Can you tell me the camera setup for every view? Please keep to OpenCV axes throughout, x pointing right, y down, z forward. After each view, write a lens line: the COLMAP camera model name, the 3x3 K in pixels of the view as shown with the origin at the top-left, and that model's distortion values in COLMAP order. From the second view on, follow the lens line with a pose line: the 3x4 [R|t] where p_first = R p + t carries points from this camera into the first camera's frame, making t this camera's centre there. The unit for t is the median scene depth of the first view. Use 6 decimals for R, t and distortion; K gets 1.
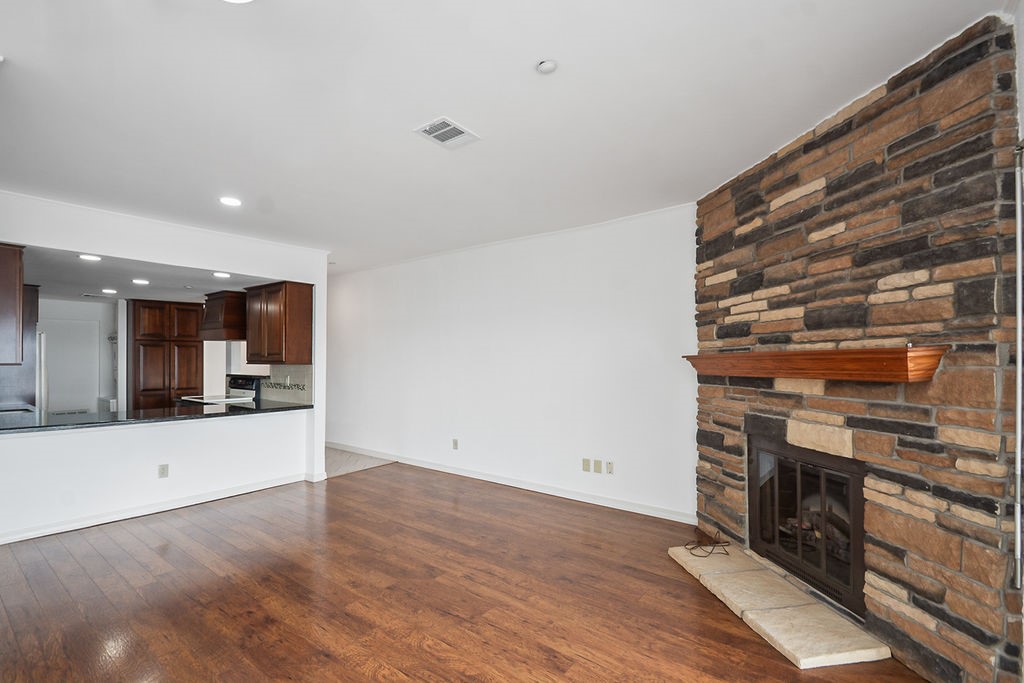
lens RADIAL K [[460.5, 0, 500.5], [0, 460.5, 363.3], [0, 0, 1]] dist [0.004695, -0.007676]
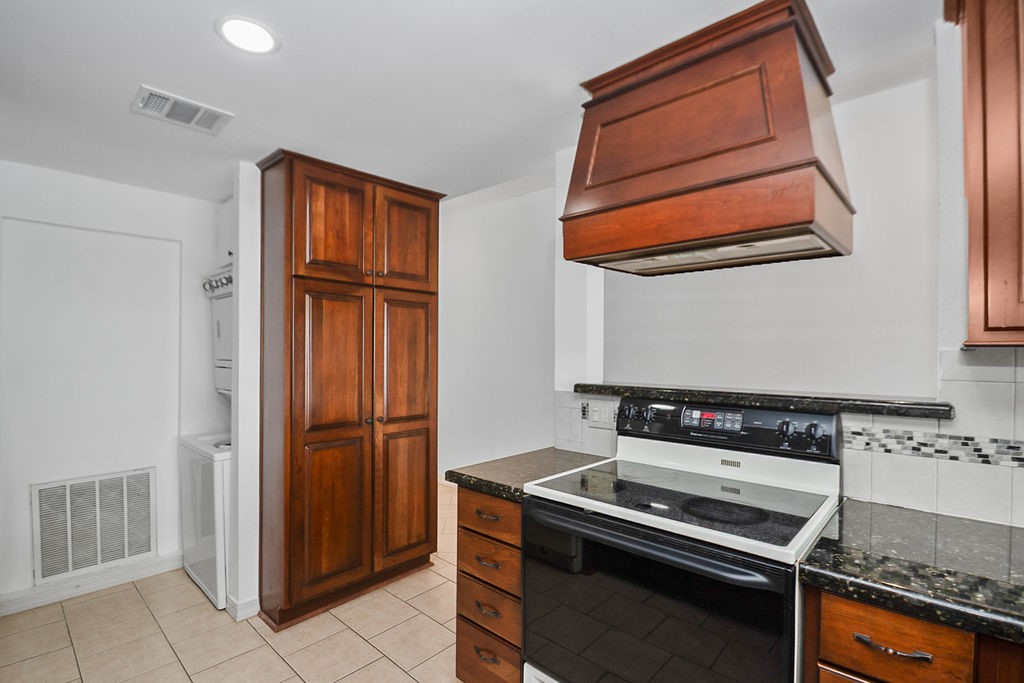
lens RADIAL K [[460.5, 0, 497.6], [0, 460.5, 358.2], [0, 0, 1]] dist [0.004695, -0.007676]
pose [[0.996995, 0.011236, -0.076642, -1.454022], [-0.011951, 0.999889, -0.008871, 0.021400], [0.076534, 0.009760, 0.997019, 1.597171]]
